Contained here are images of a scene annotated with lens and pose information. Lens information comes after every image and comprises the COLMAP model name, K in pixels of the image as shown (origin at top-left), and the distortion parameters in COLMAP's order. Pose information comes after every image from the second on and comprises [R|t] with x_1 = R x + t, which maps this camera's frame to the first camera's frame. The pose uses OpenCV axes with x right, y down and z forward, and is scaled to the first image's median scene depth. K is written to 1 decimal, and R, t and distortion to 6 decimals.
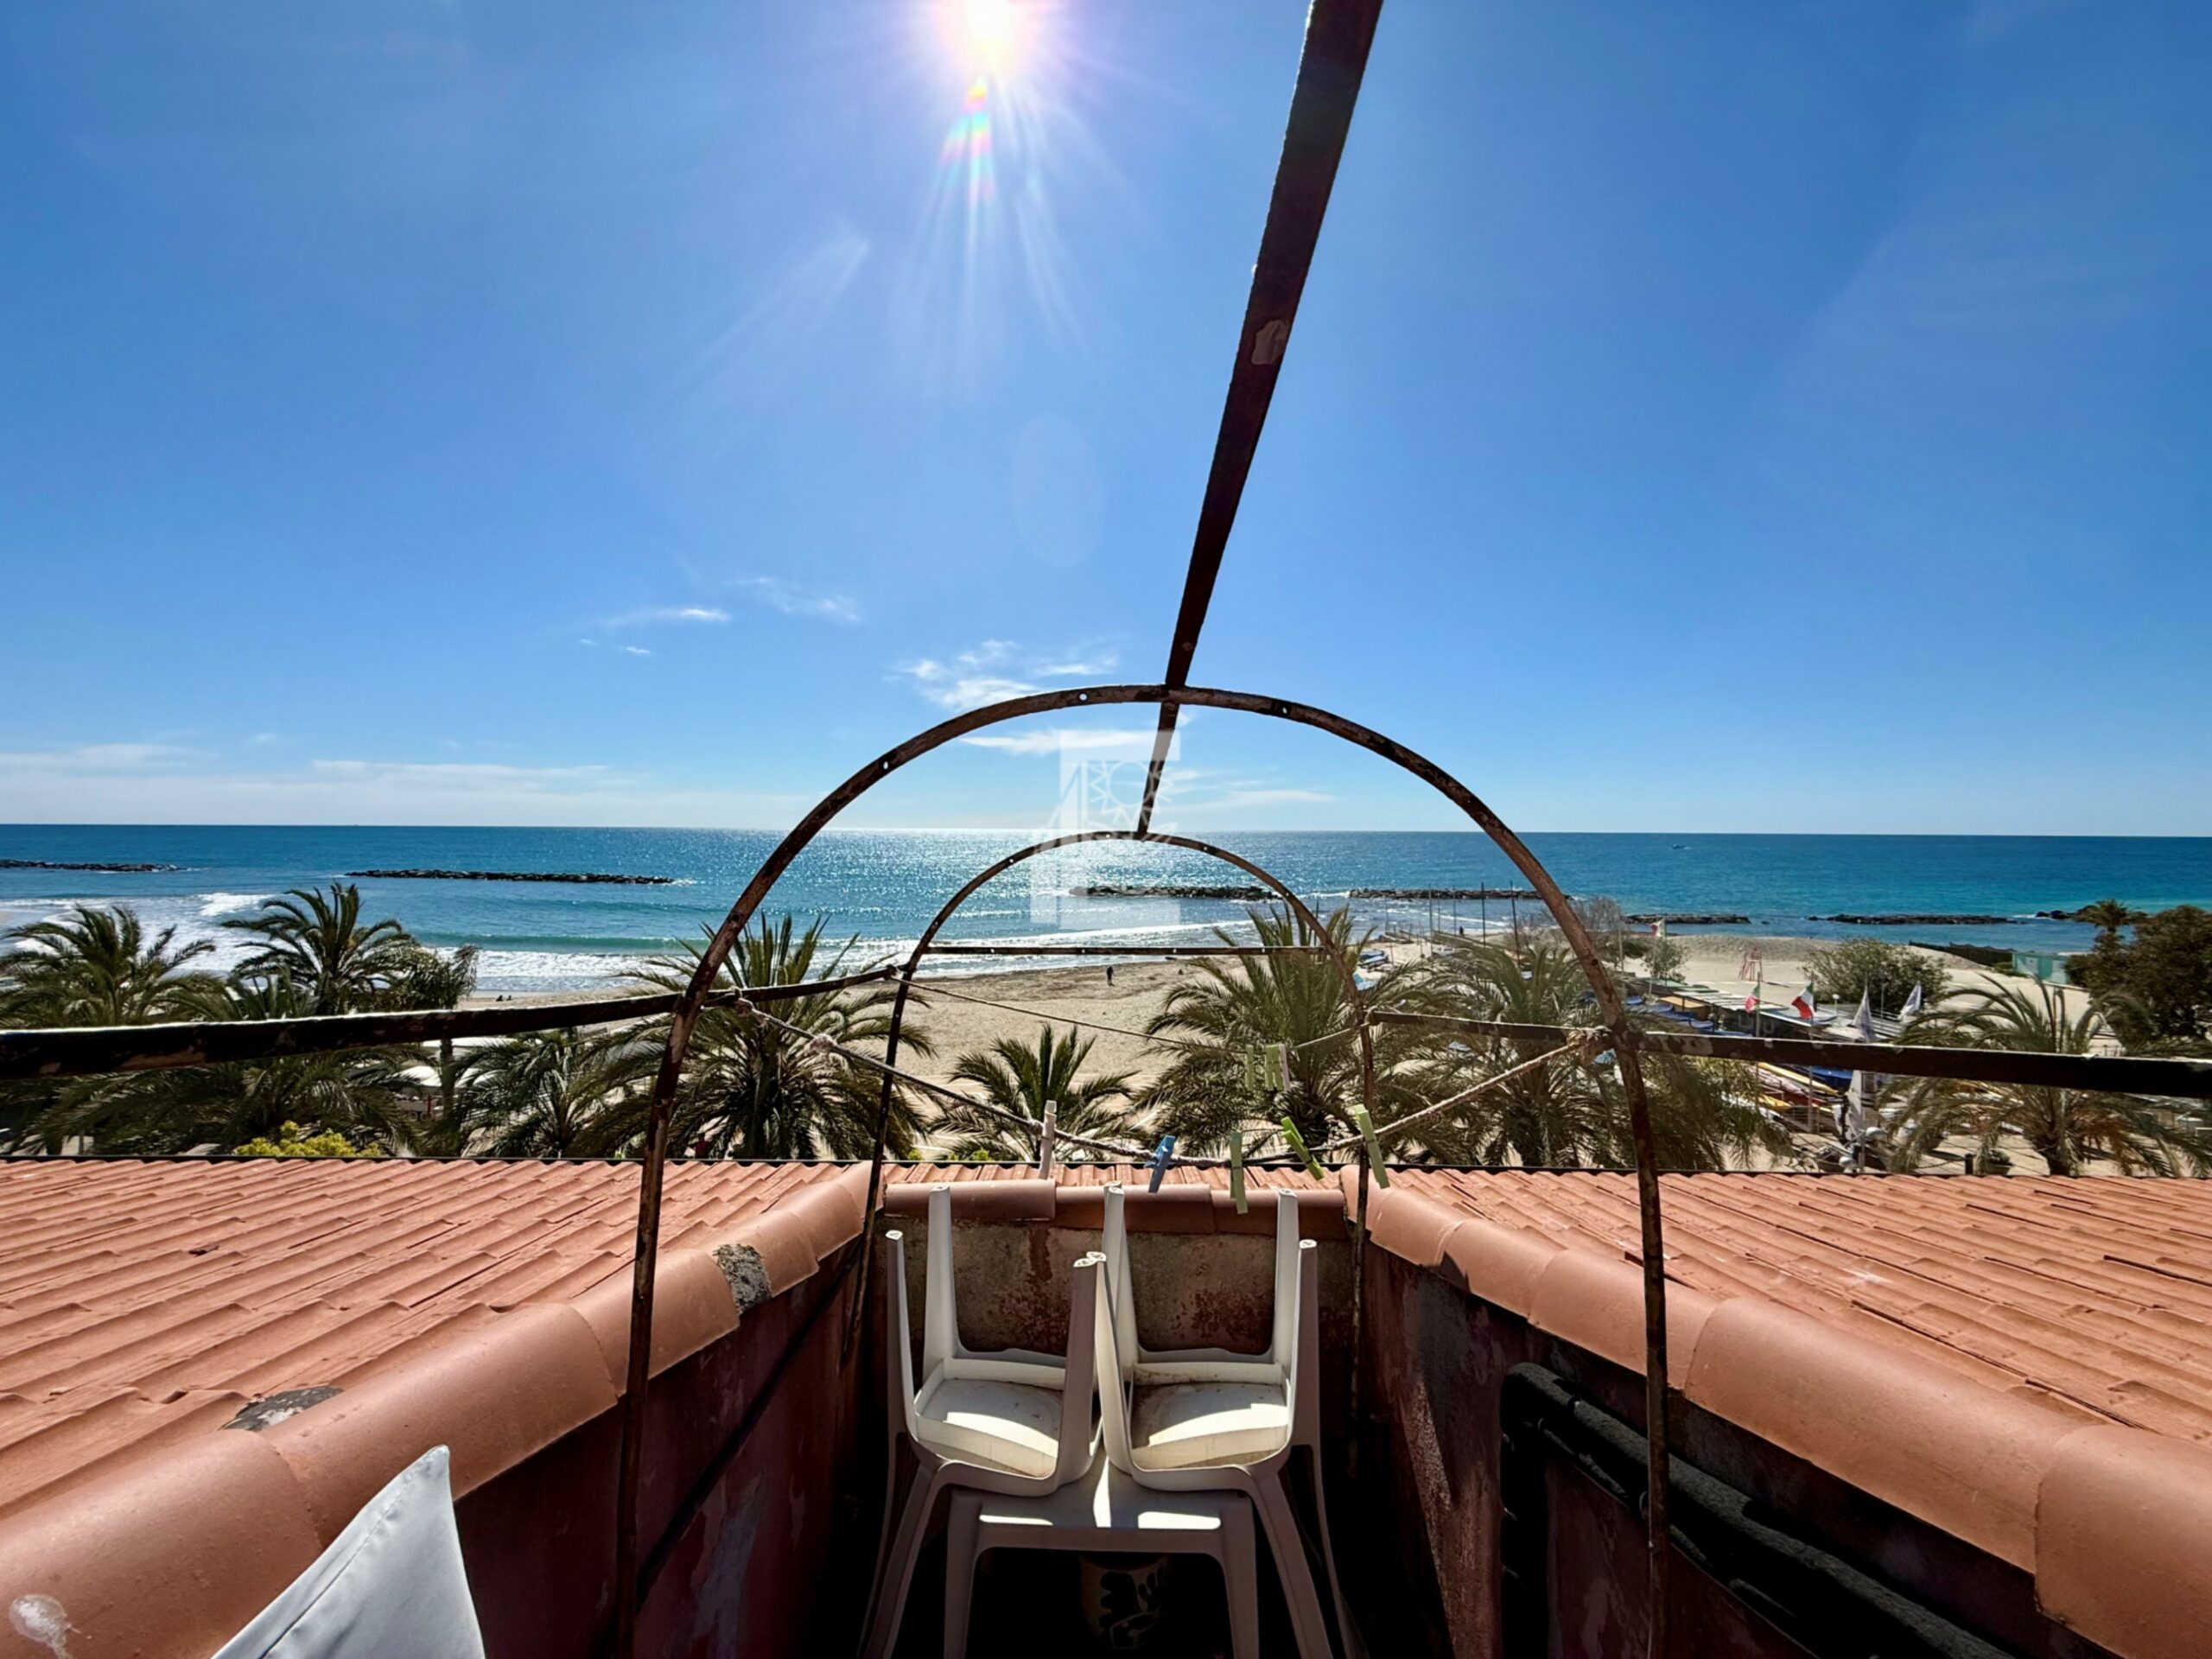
lens RADIAL K [[877.6, 0, 1099.6], [0, 877.6, 827.8], [0, 0, 1]] dist [-0.000596, -0.000180]
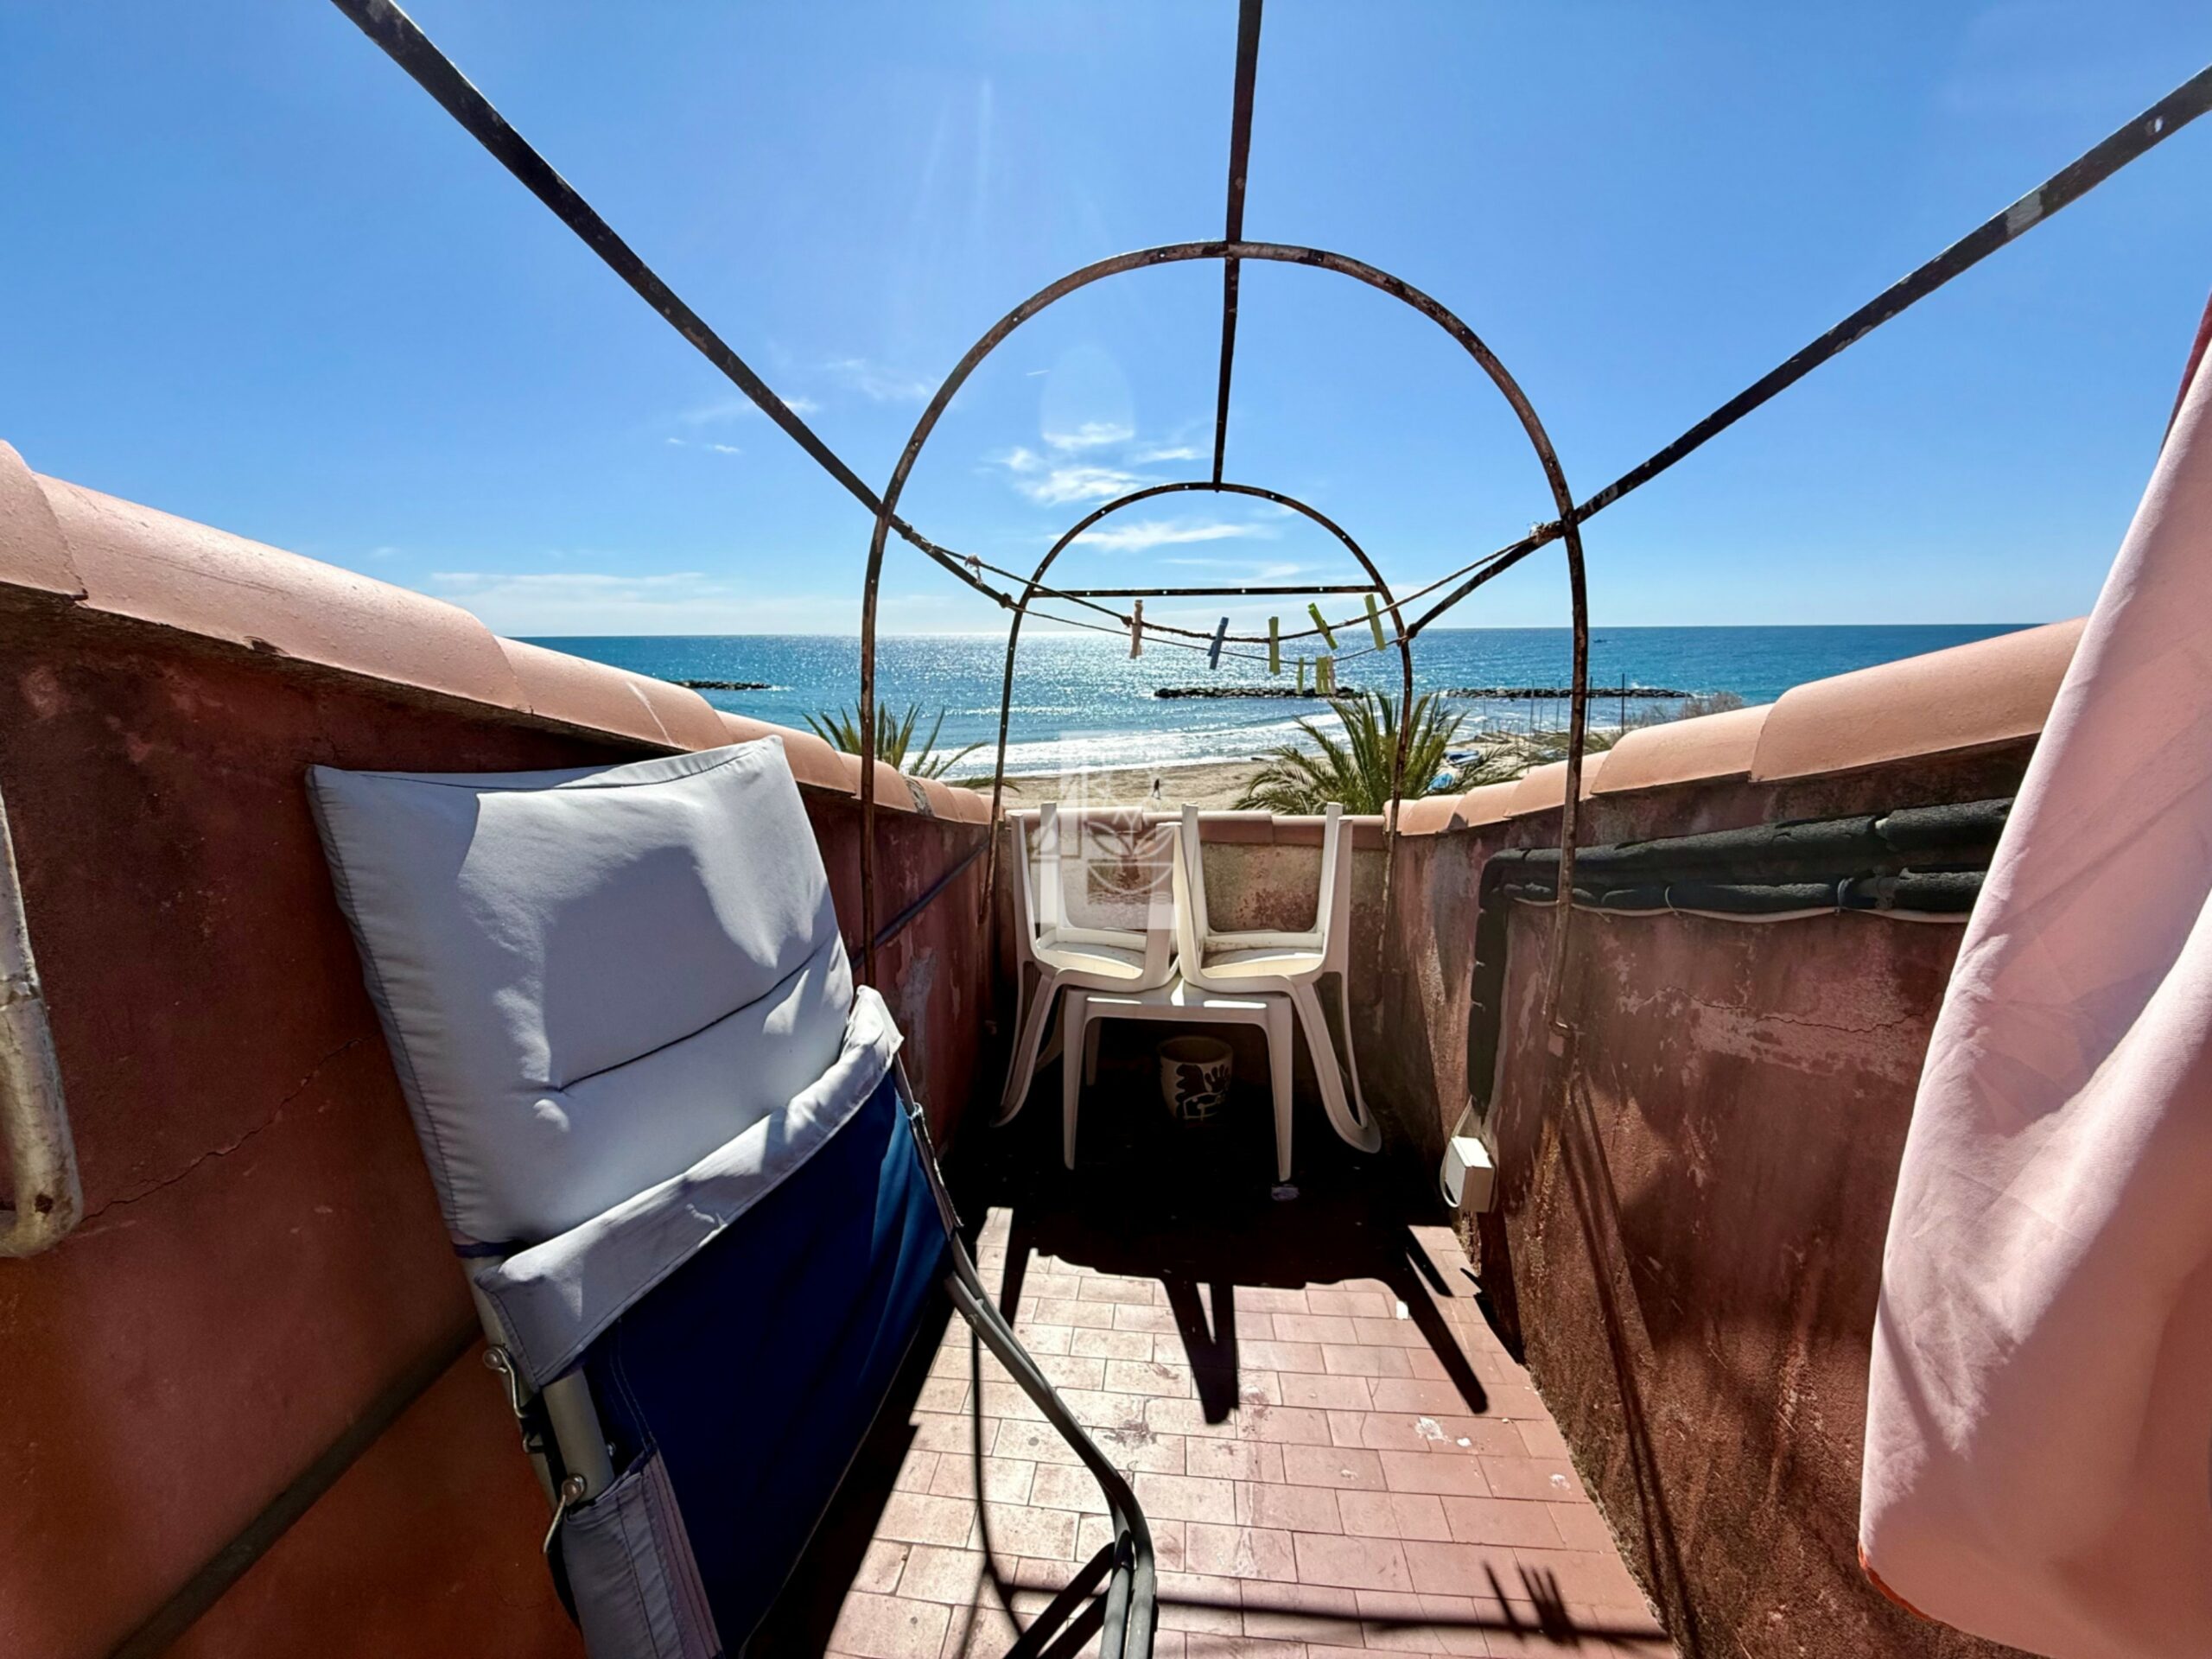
lens RADIAL K [[878.9, 0, 1106.0], [0, 878.9, 829.5], [0, 0, 1]] dist [0.000779, -0.000008]
pose [[0.995844, 0.008897, -0.090645, 0.011319], [0.010473, 0.977433, 0.210986, 0.204300], [0.090476, -0.211059, 0.973277, -0.231149]]
